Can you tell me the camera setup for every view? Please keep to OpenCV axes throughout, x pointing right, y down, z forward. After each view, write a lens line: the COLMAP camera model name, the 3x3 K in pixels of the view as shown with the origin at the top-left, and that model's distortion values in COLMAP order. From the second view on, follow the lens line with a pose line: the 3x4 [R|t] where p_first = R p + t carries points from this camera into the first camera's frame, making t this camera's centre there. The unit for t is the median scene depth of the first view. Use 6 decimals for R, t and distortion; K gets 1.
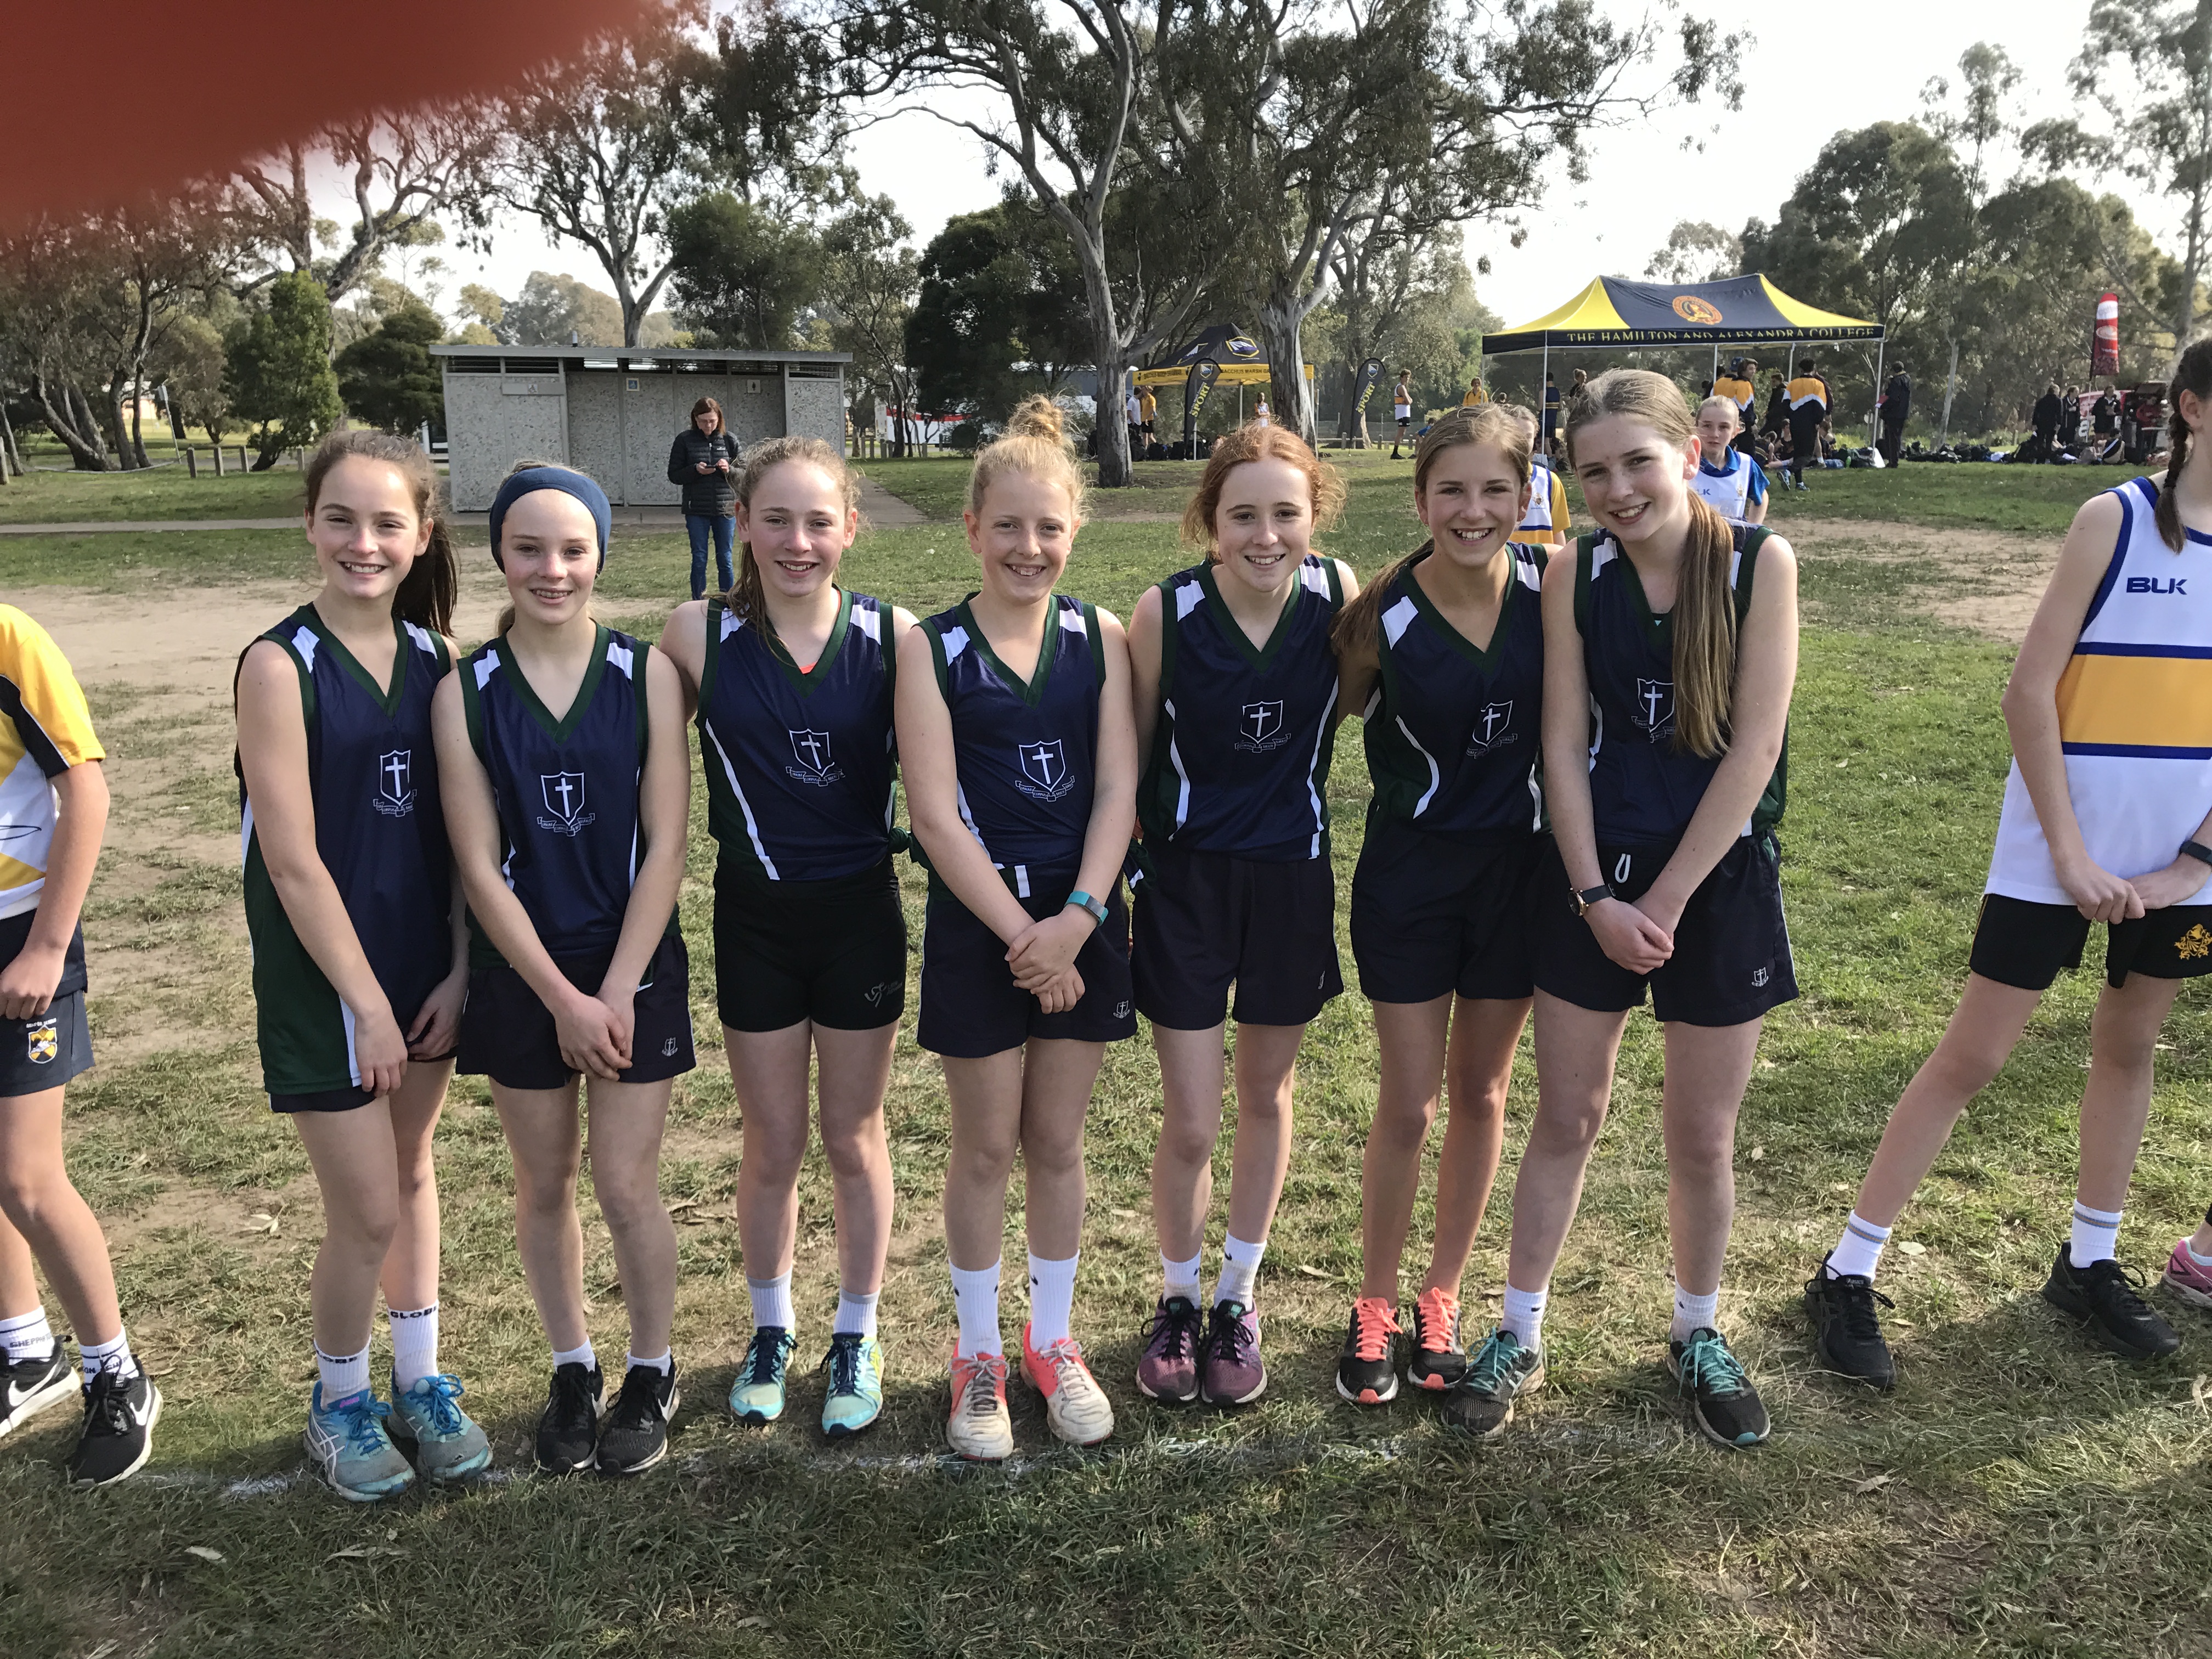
lens RADIAL K [[1823.3, 0, 1097.3], [0, 1823.3, 802.4], [0, 0, 1]] dist [0.004120, 0.006017]
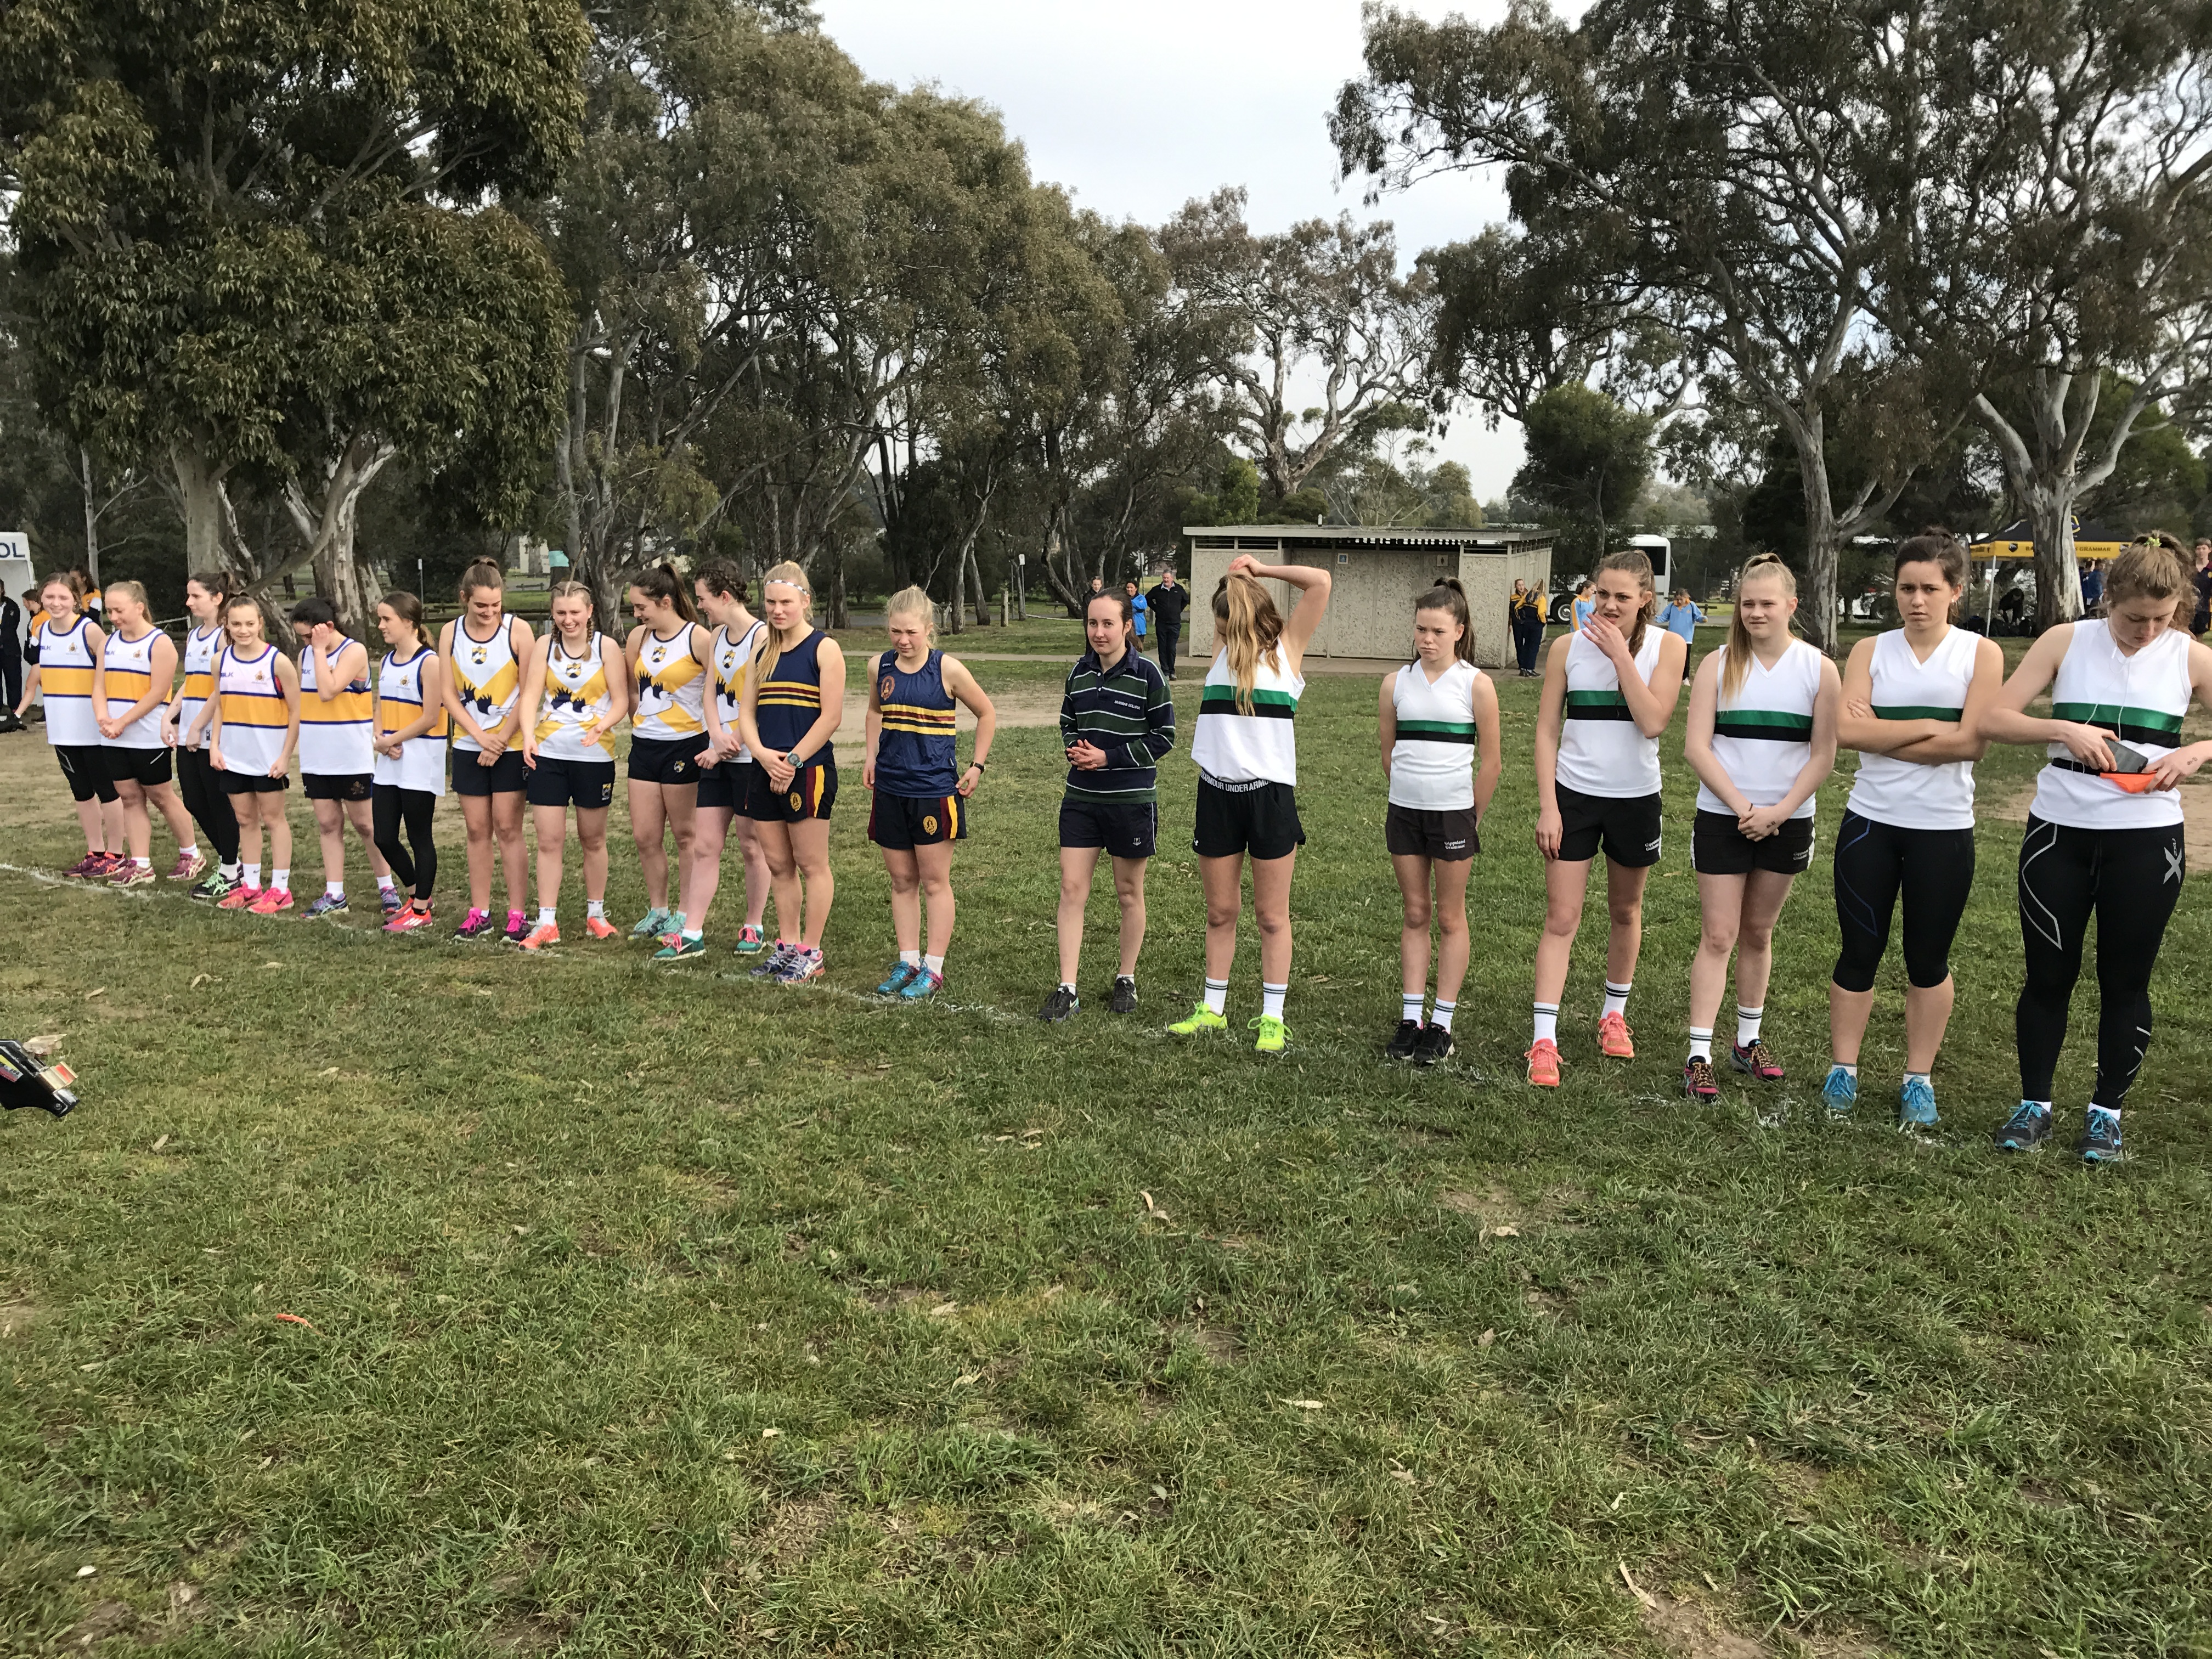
lens RADIAL K [[1823.3, 0, 1097.3], [0, 1823.3, 802.4], [0, 0, 1]] dist [0.004120, 0.006017]
pose [[0.847052, 0.083170, -0.524963, 0.125201], [-0.128274, 0.990475, -0.050054, 0.006734], [0.515800, 0.109737, 0.849652, -0.048241]]
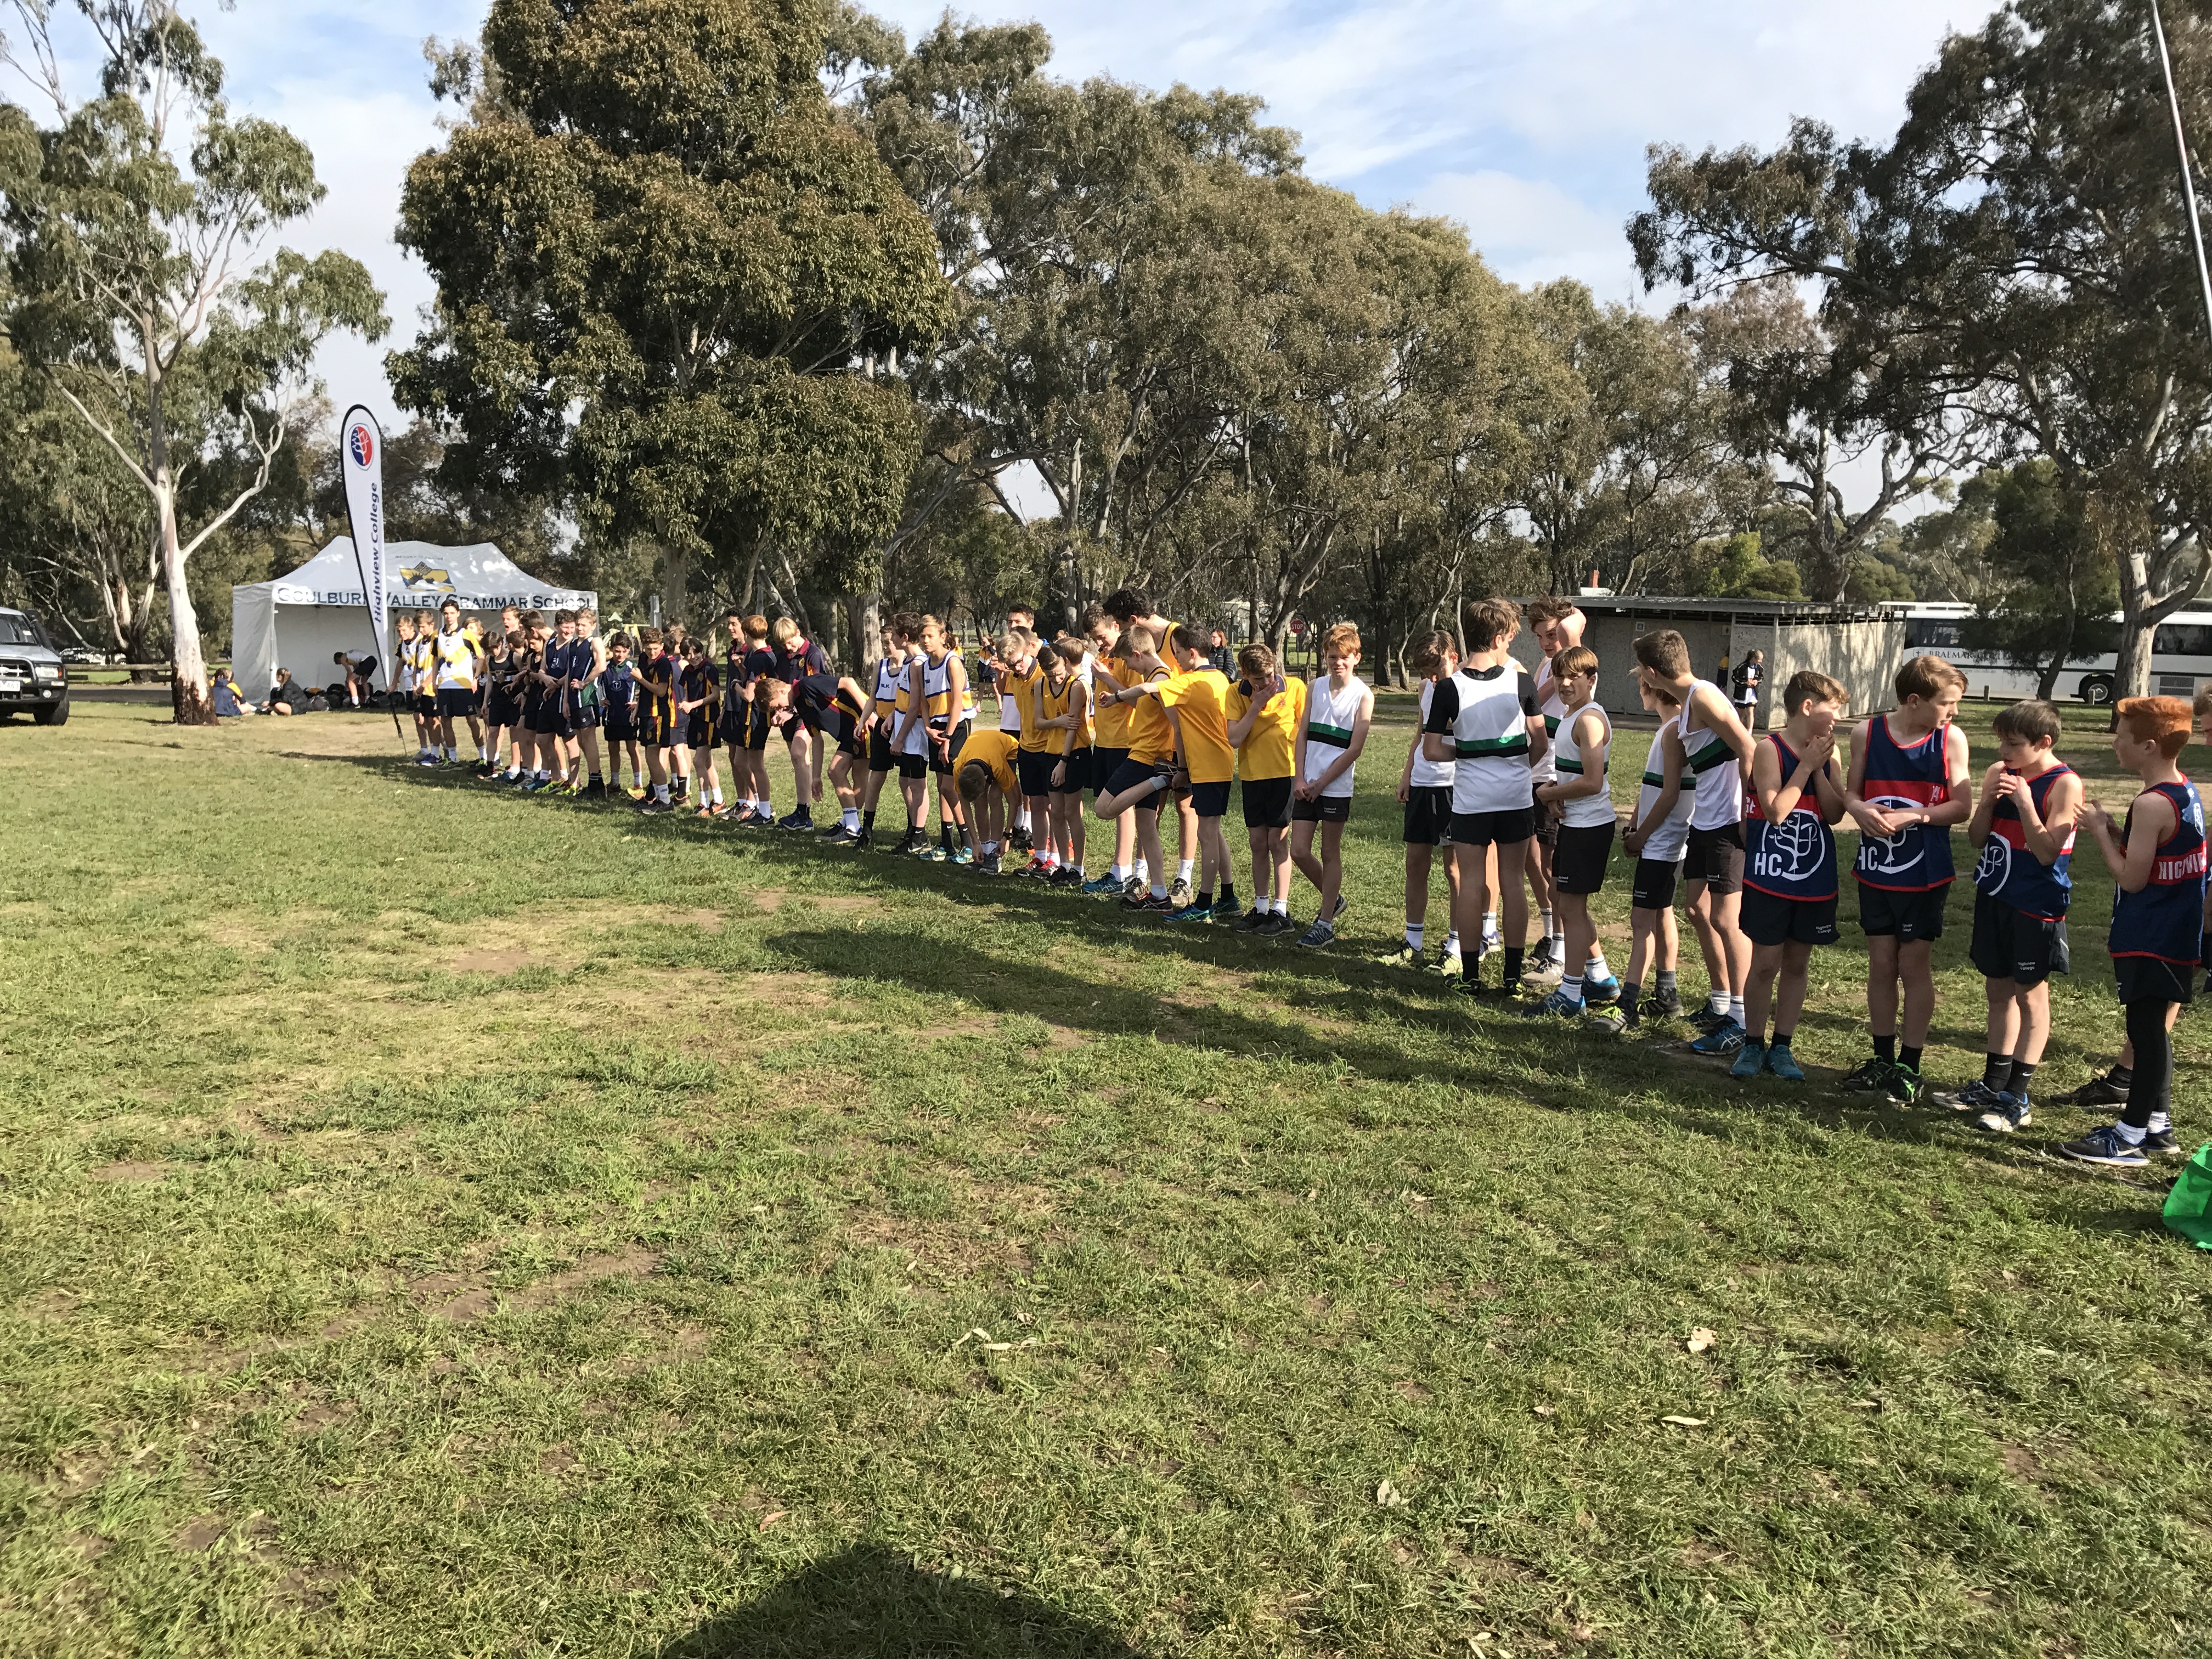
lens RADIAL K [[1802.8, 0, 1072.8], [0, 1802.8, 821.7], [0, 0, 1]] dist [0.002730, 0.014544]
pose [[0.580975, 0.117707, -0.805365, 0.288437], [-0.207367, 0.978241, -0.006617, 0.004822], [0.787062, 0.170851, 0.592742, -0.053060]]
